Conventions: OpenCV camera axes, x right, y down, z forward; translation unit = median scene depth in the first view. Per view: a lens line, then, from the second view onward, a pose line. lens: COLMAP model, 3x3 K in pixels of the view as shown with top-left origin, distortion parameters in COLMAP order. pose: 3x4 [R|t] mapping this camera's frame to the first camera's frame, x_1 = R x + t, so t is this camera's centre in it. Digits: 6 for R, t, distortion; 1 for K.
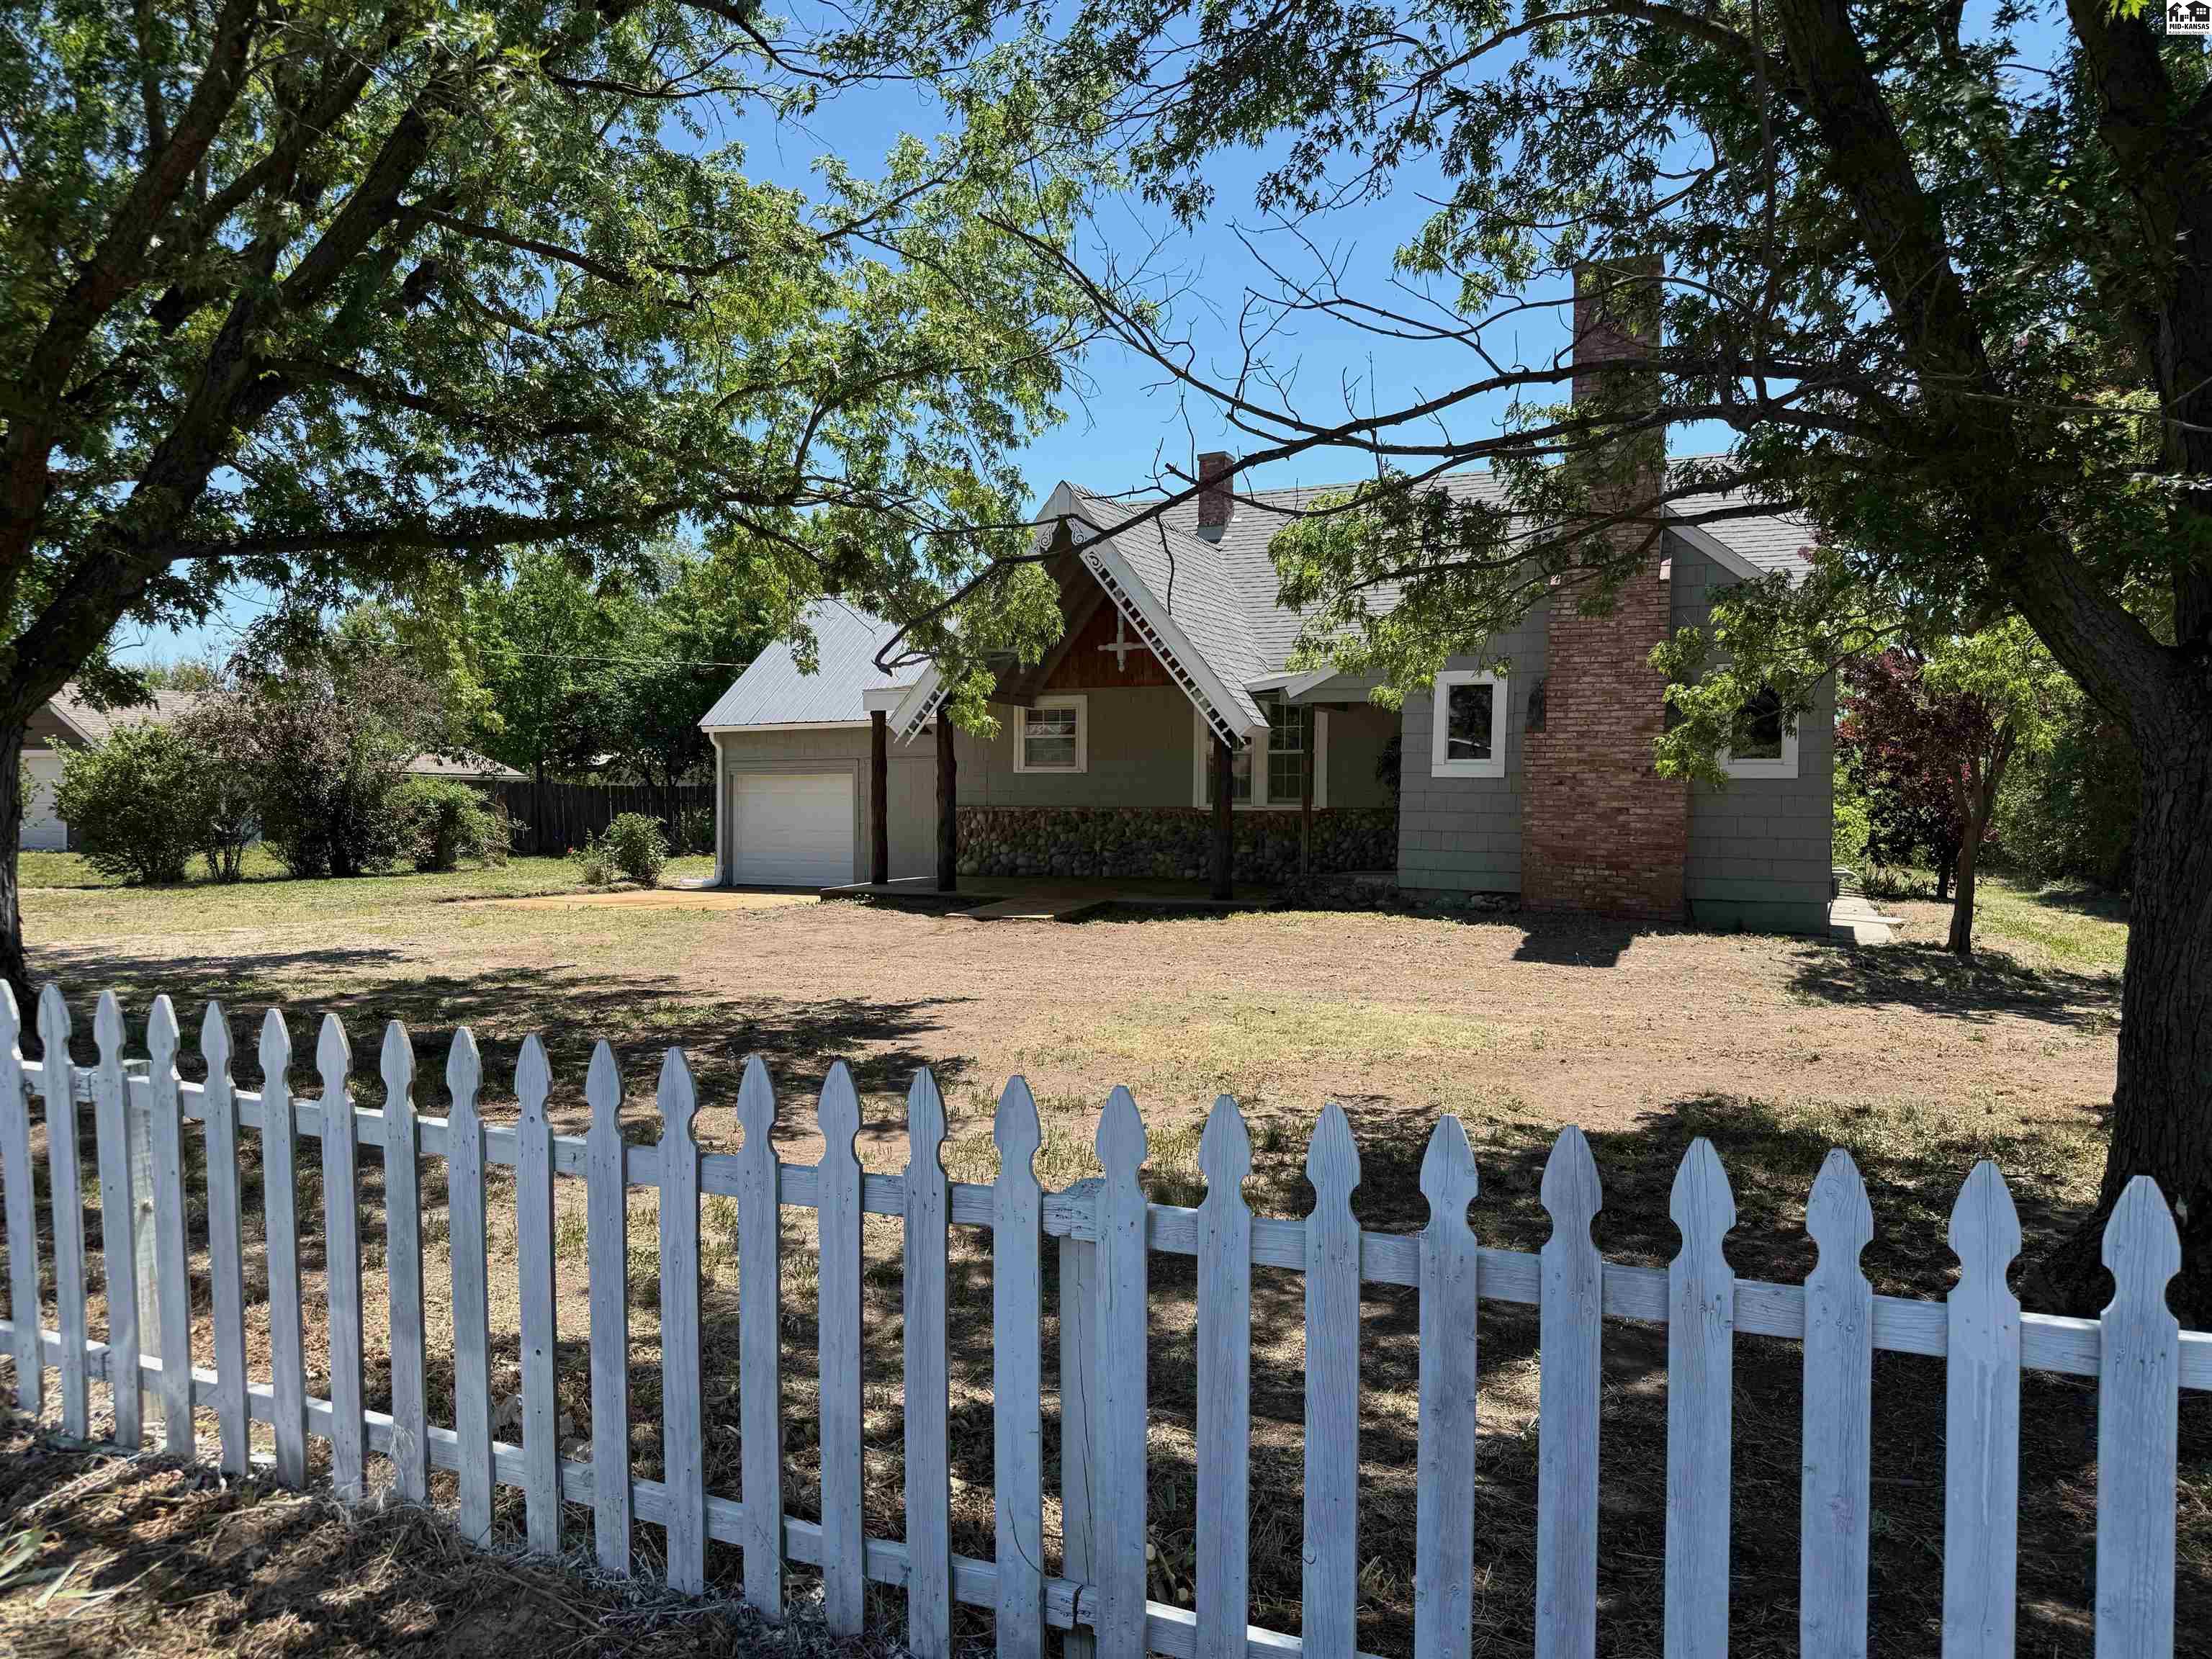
lens RADIAL K [[1559.6, 0, 1105.9], [0, 1559.6, 833.6], [0, 0, 1]] dist [-0.004351, -0.001647]
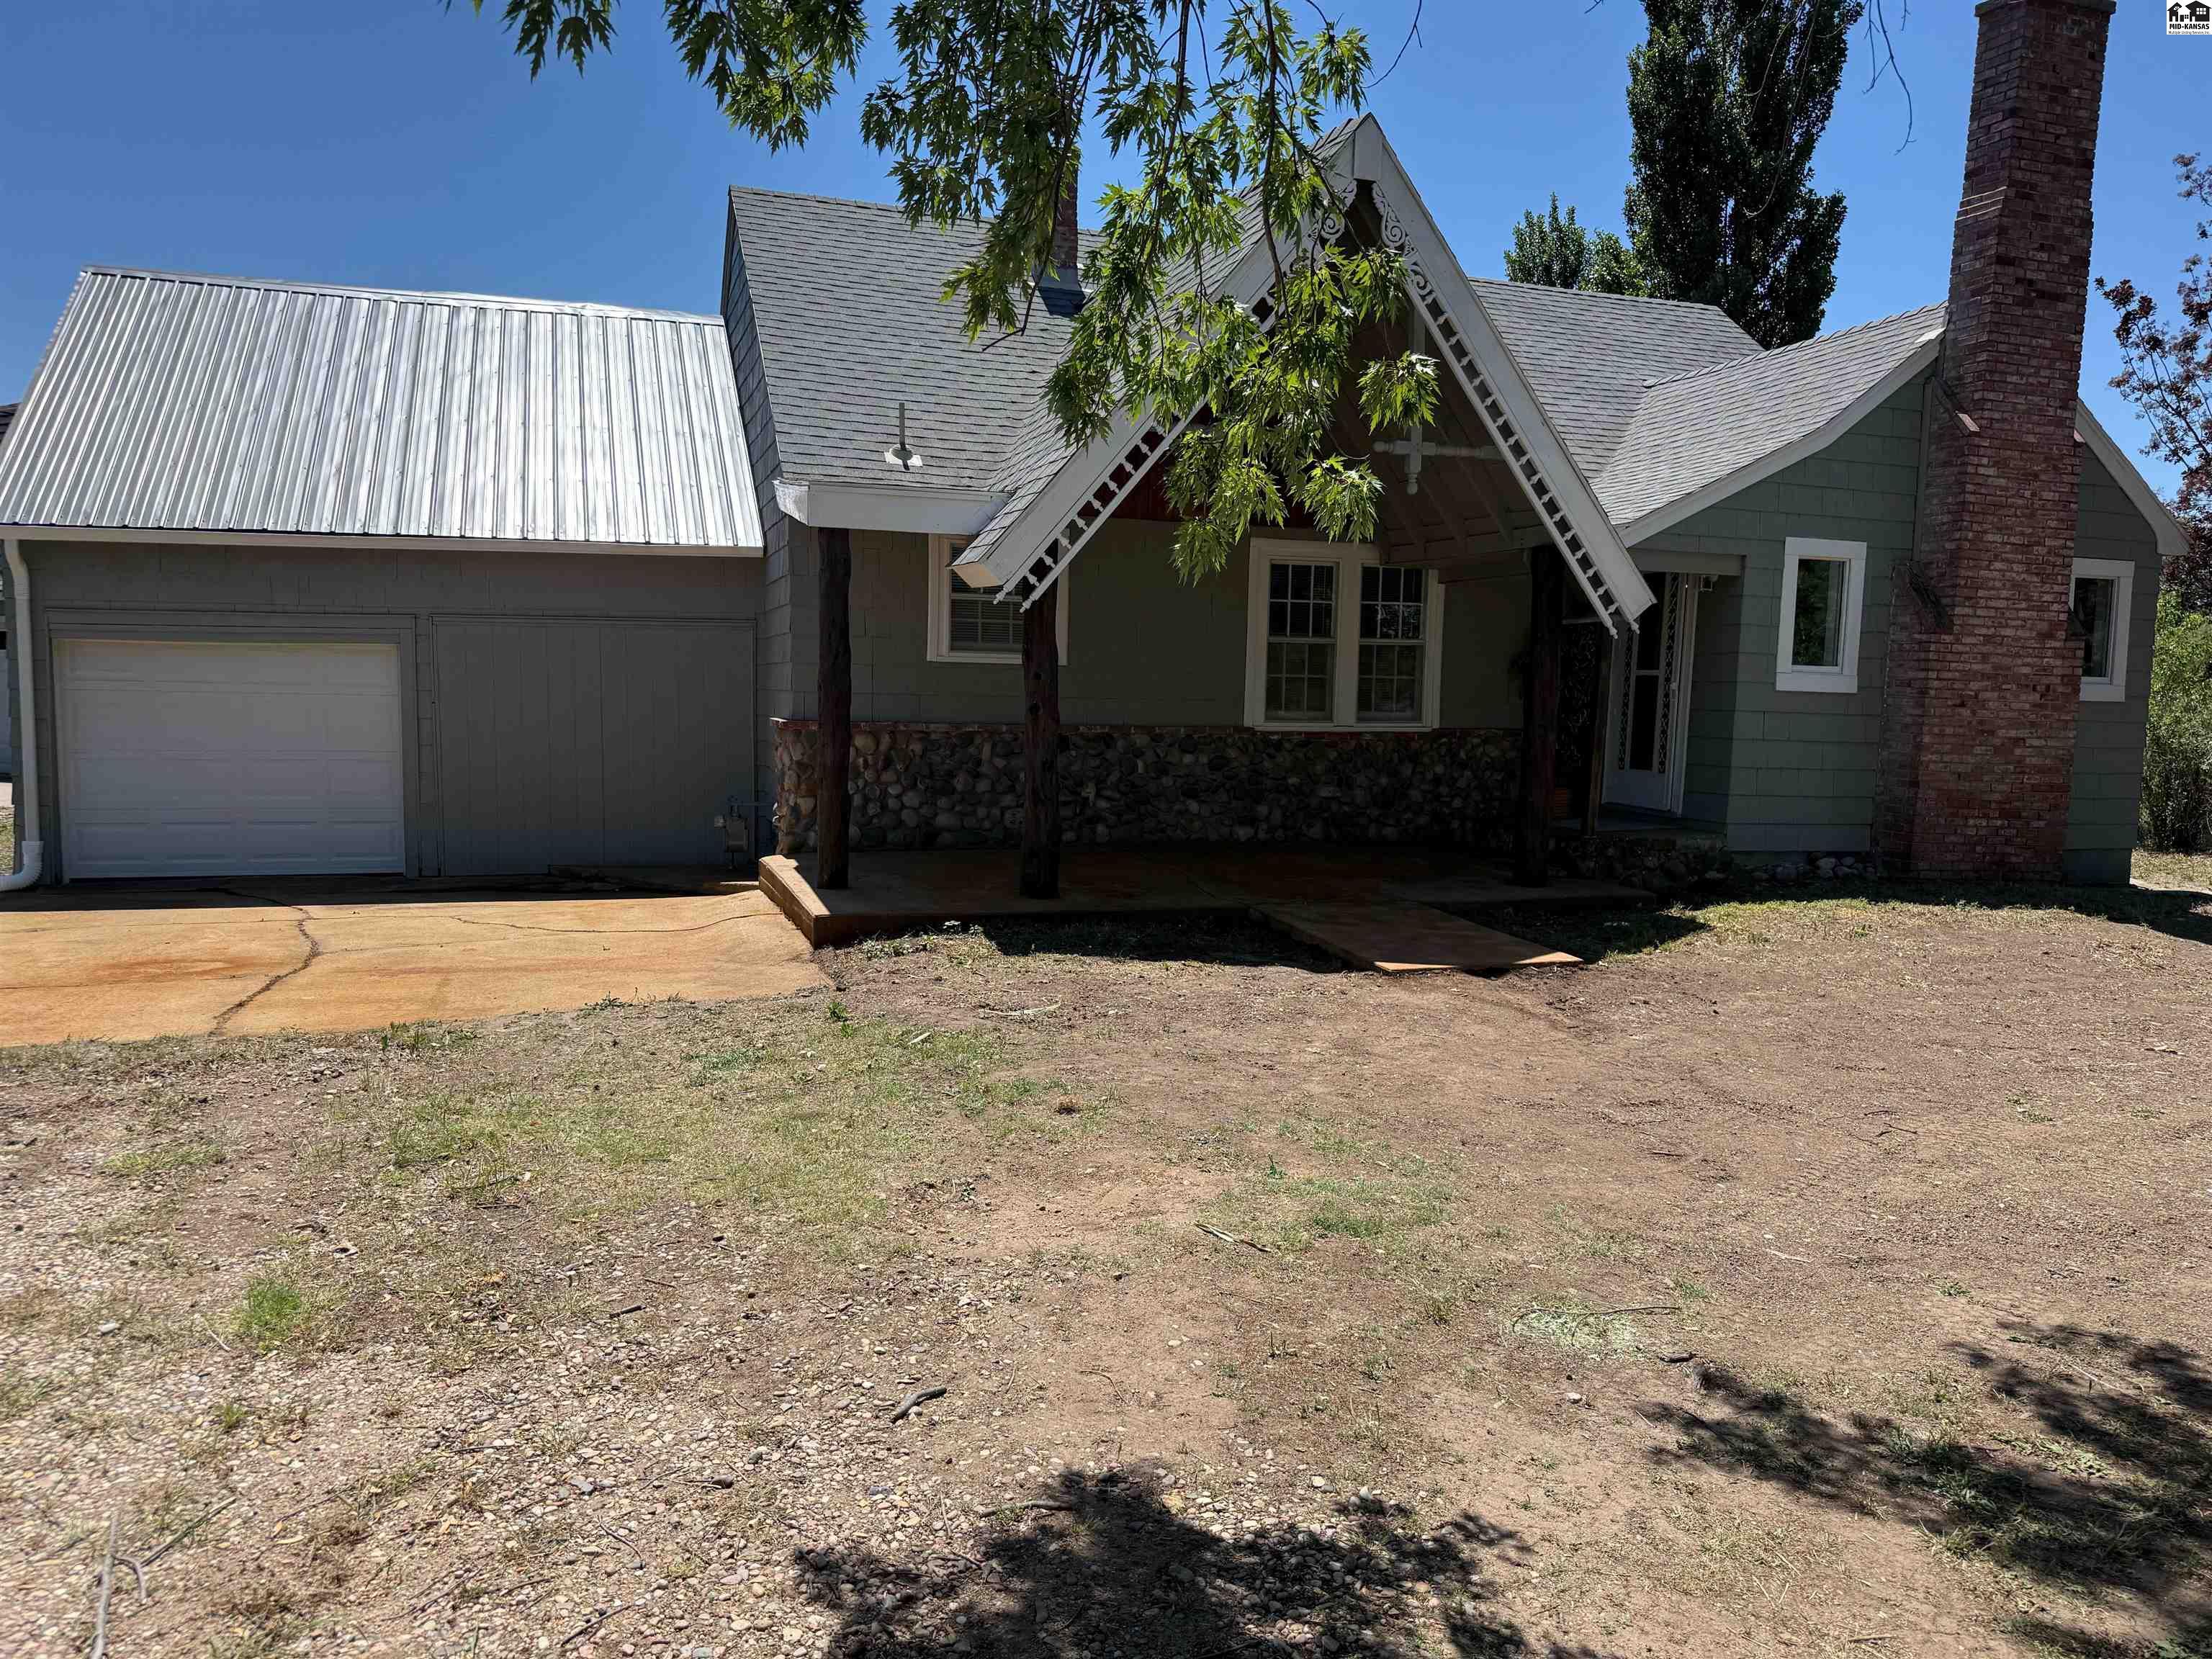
lens RADIAL K [[1559.6, 0, 1105.9], [0, 1559.6, 829.1], [0, 0, 1]] dist [-0.004351, -0.001647]
pose [[0.736934, -0.050315, 0.674089, -0.483045], [-0.002354, 0.997029, 0.076993, -0.027834], [-0.675960, -0.058326, 0.734626, 0.692672]]
